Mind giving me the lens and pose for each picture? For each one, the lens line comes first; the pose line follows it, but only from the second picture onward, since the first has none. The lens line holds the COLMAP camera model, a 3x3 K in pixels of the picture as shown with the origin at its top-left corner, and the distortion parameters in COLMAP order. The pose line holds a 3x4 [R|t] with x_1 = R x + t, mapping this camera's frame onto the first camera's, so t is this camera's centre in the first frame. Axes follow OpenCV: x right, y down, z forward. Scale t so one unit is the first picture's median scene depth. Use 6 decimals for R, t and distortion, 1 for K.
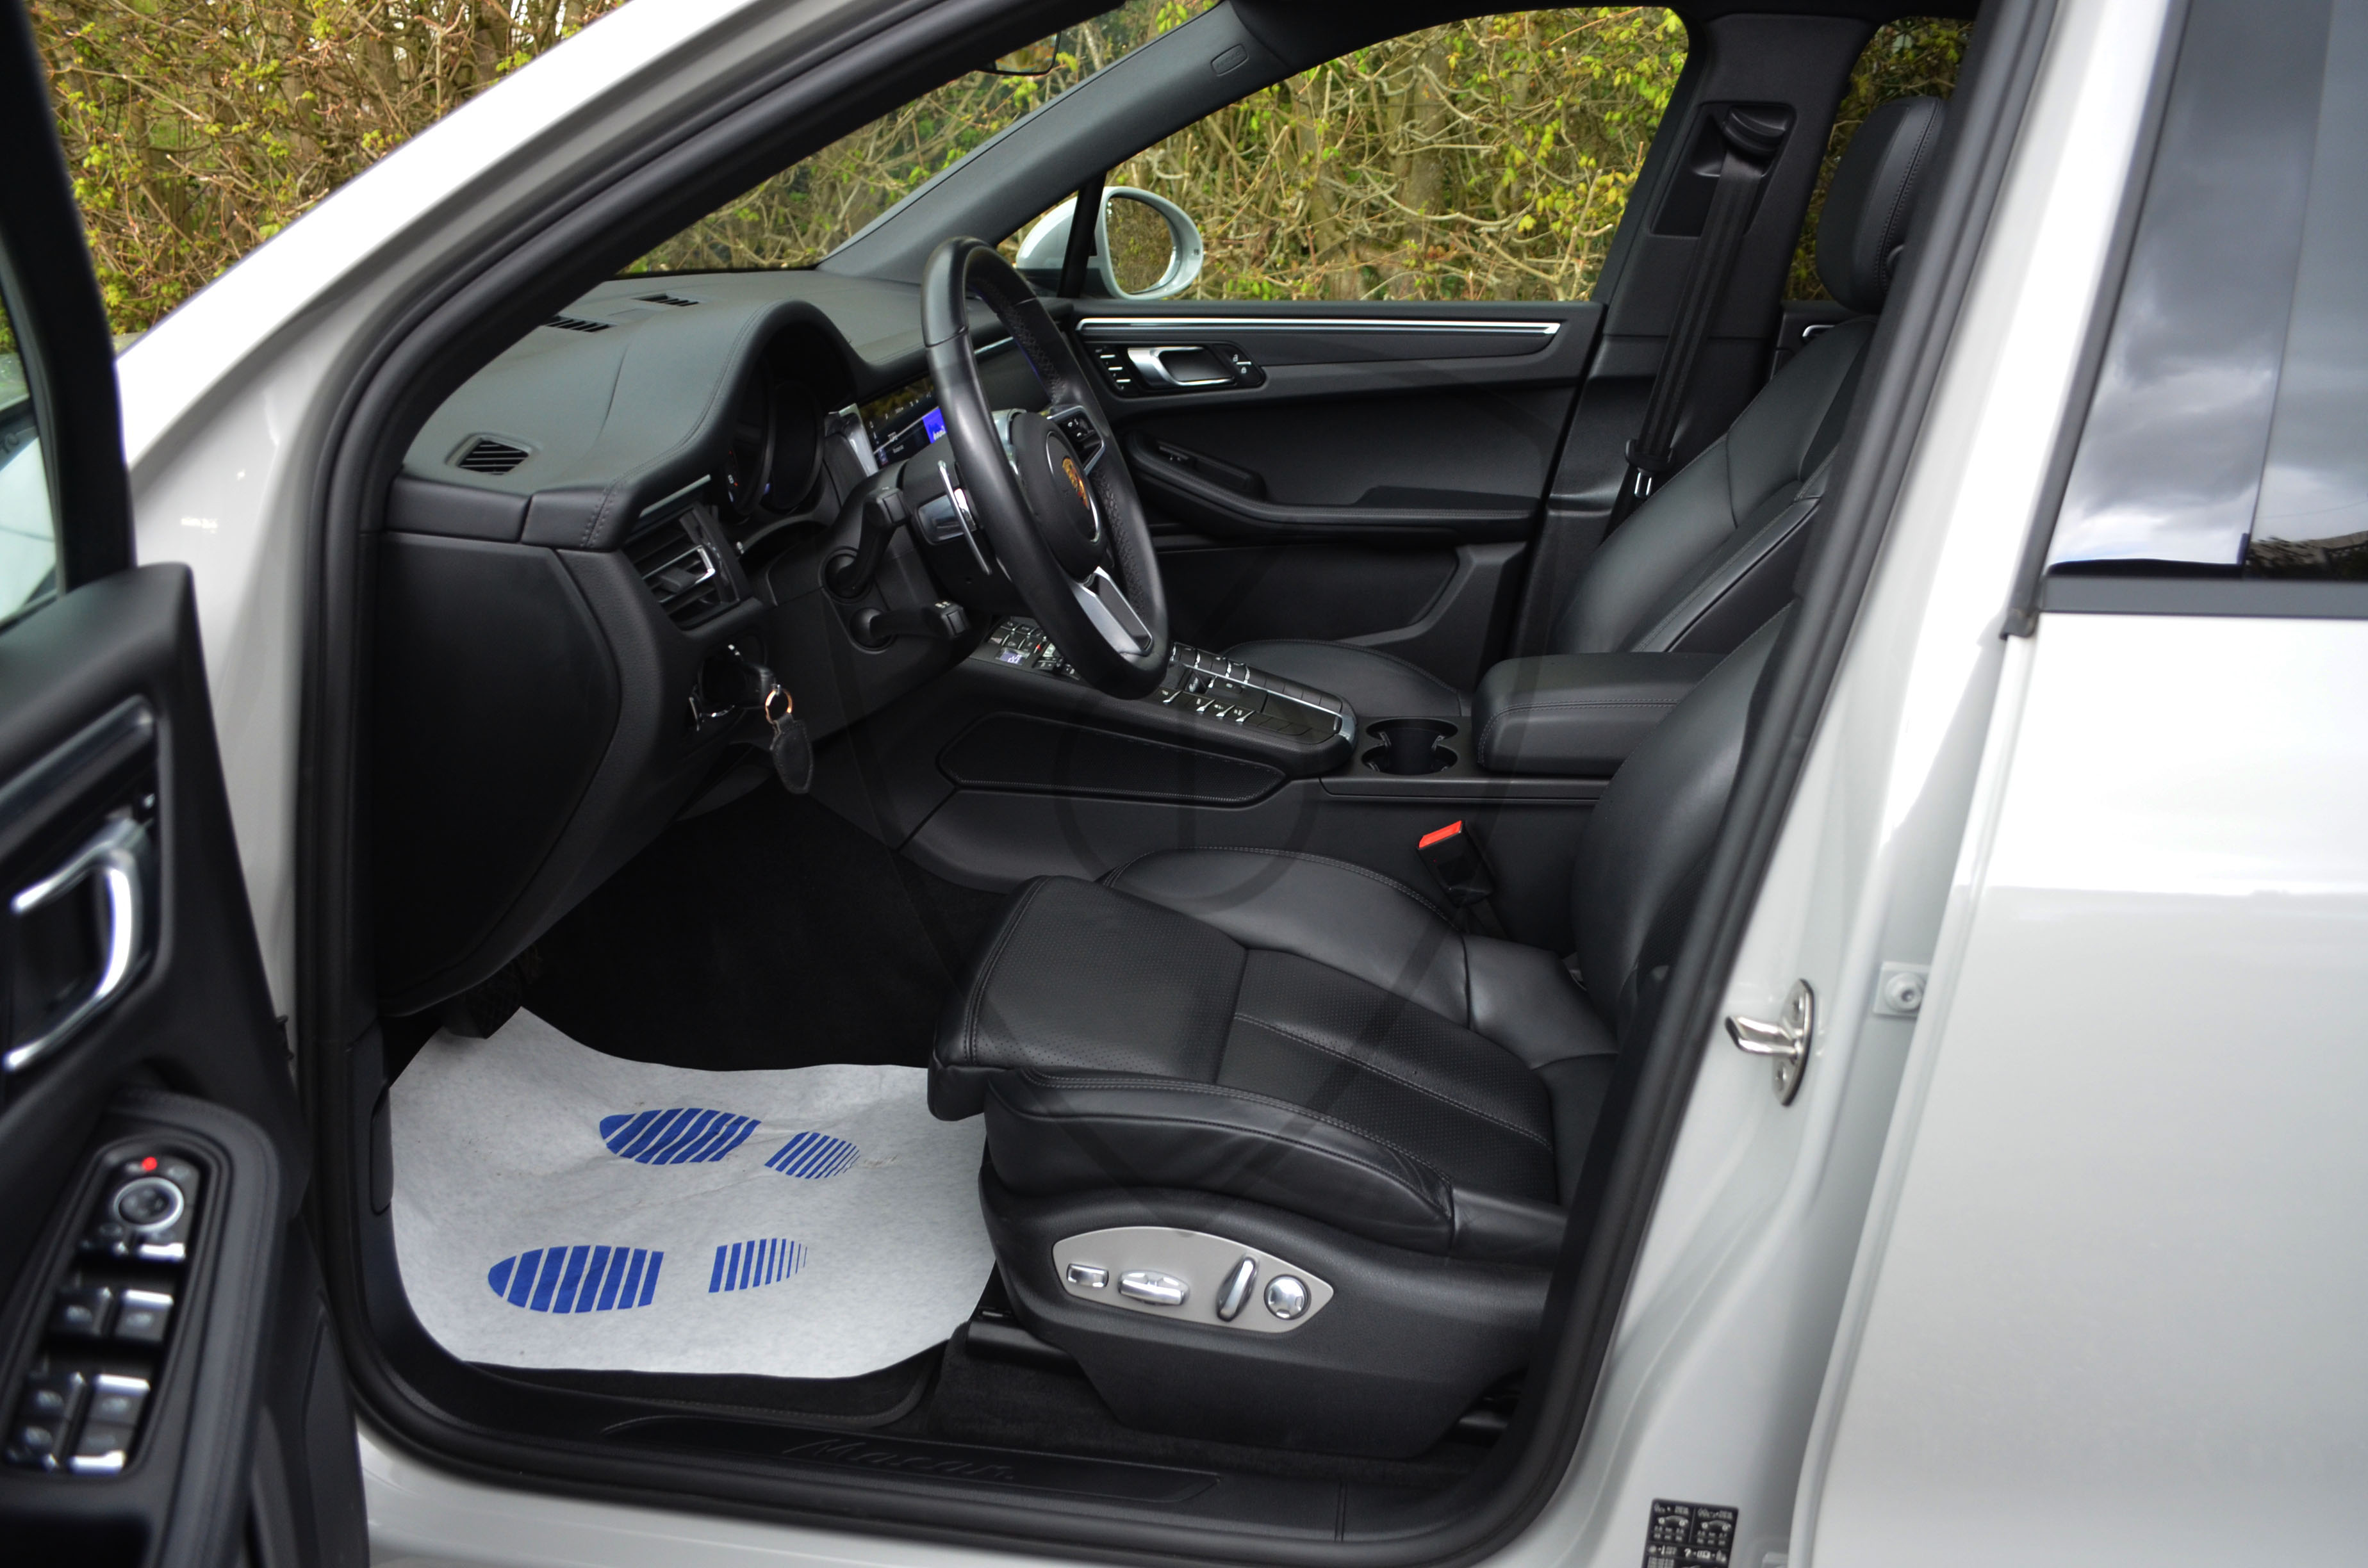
lens RADIAL K [[1859.1, 0, 1184.0], [0, 1859.1, 784.0], [0, 0, 1]] dist [-0.076154, 0.007328]
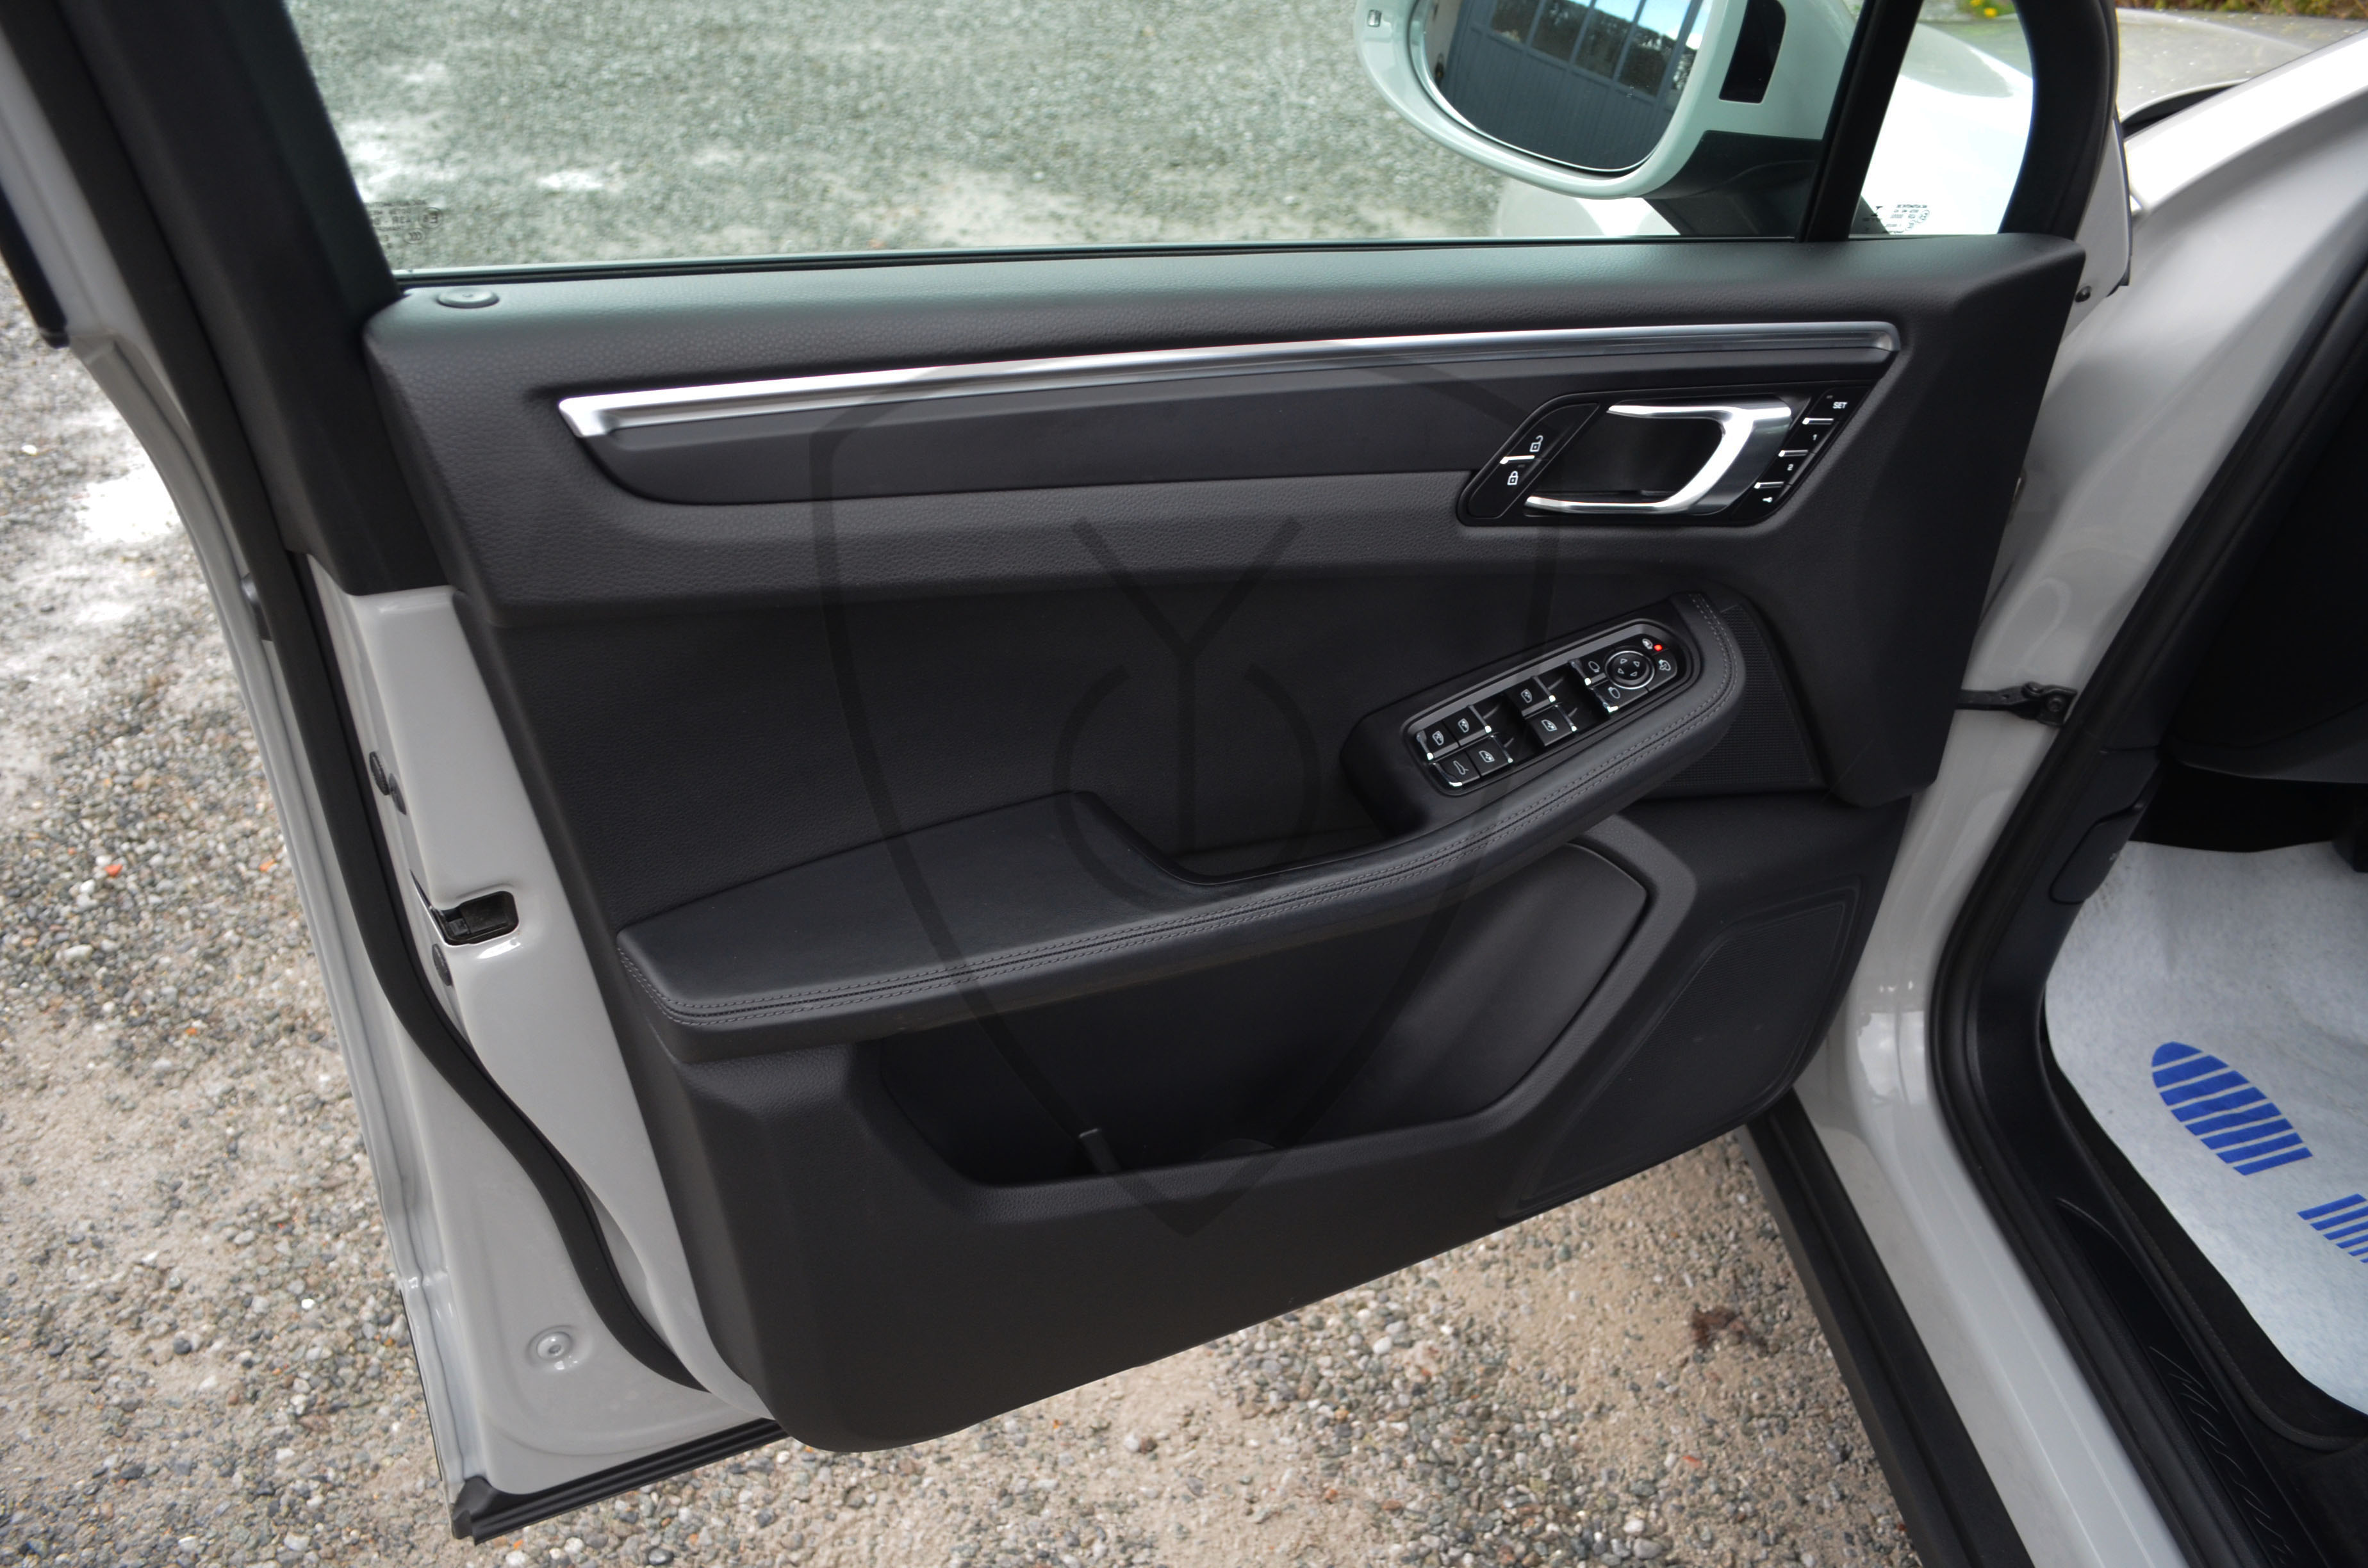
lens RADIAL K [[1859.1, 0, 1184.0], [0, 1859.1, 784.0], [0, 0, 1]] dist [-0.076154, 0.007328]
pose [[0.227077, 0.557550, -0.798483, 0.206865], [-0.396250, 0.801860, 0.447221, -0.075893], [0.889619, 0.214845, 0.403013, 0.086709]]
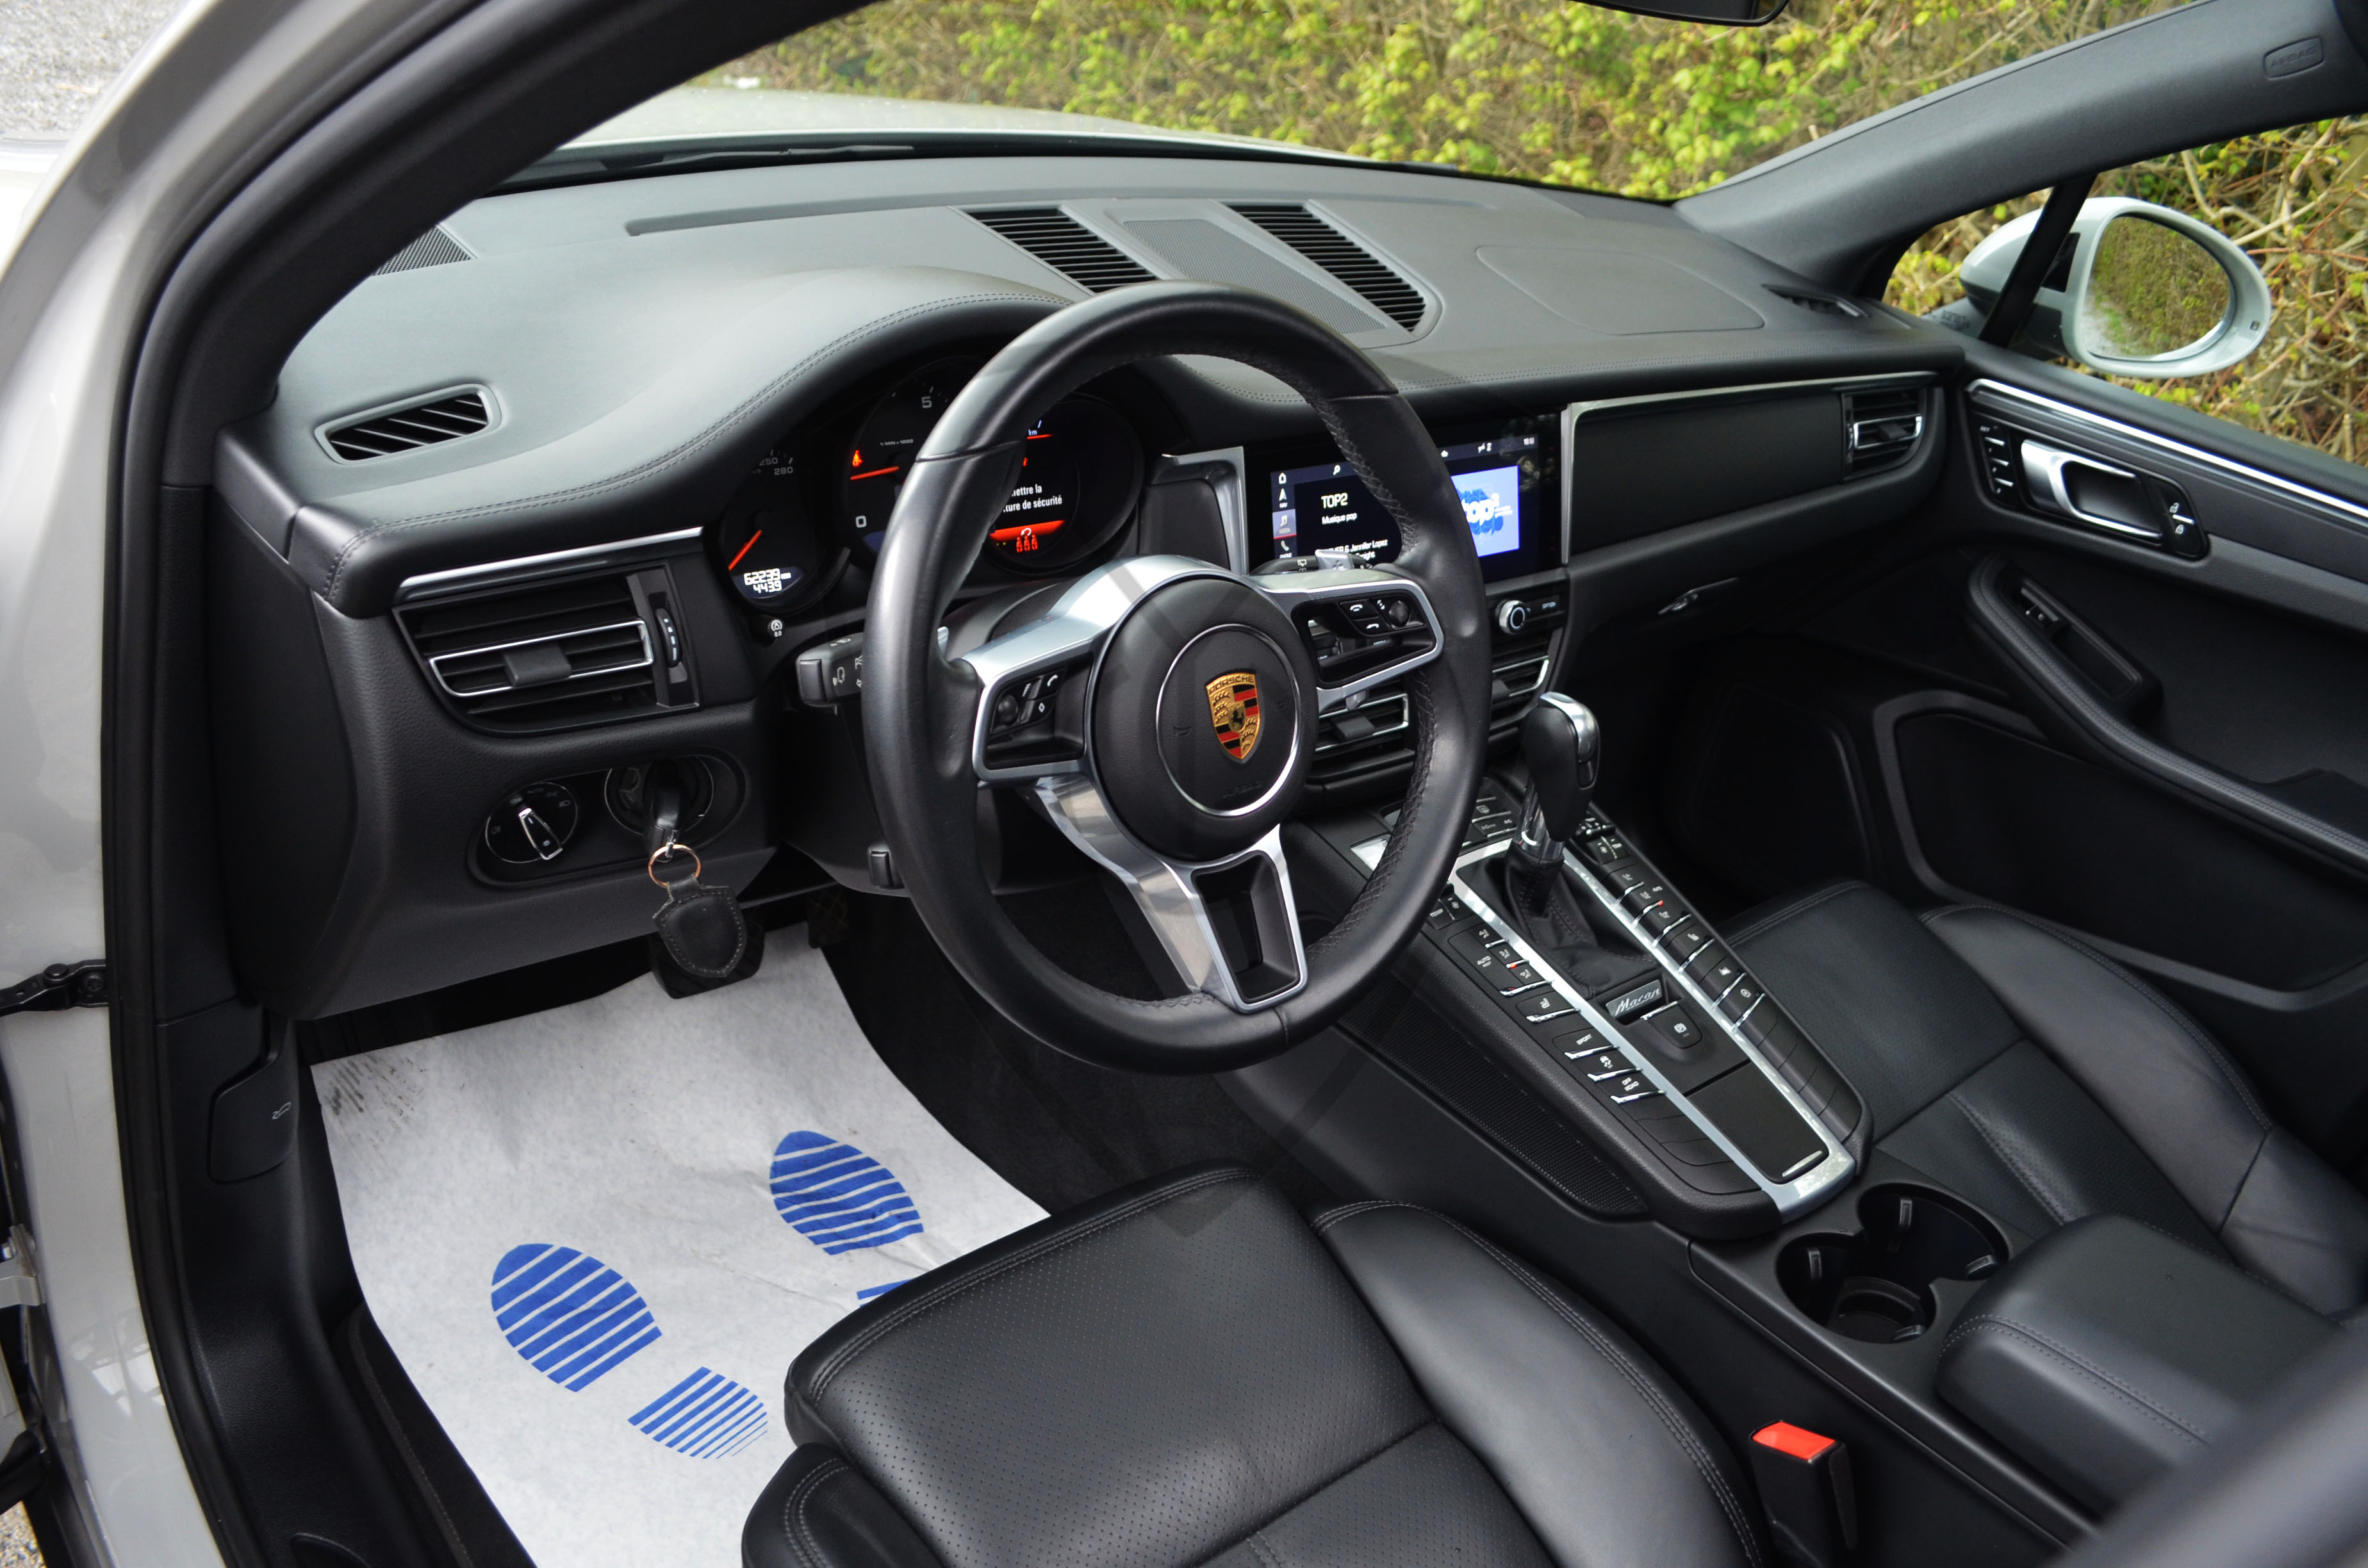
lens RADIAL K [[1859.1, 0, 1184.0], [0, 1859.1, 784.0], [0, 0, 1]] dist [-0.076154, 0.007328]
pose [[0.734442, 0.412535, -0.538898, 0.242876], [-0.354567, 0.910300, 0.213624, -0.240057], [0.578686, 0.034181, 0.814834, 0.437400]]
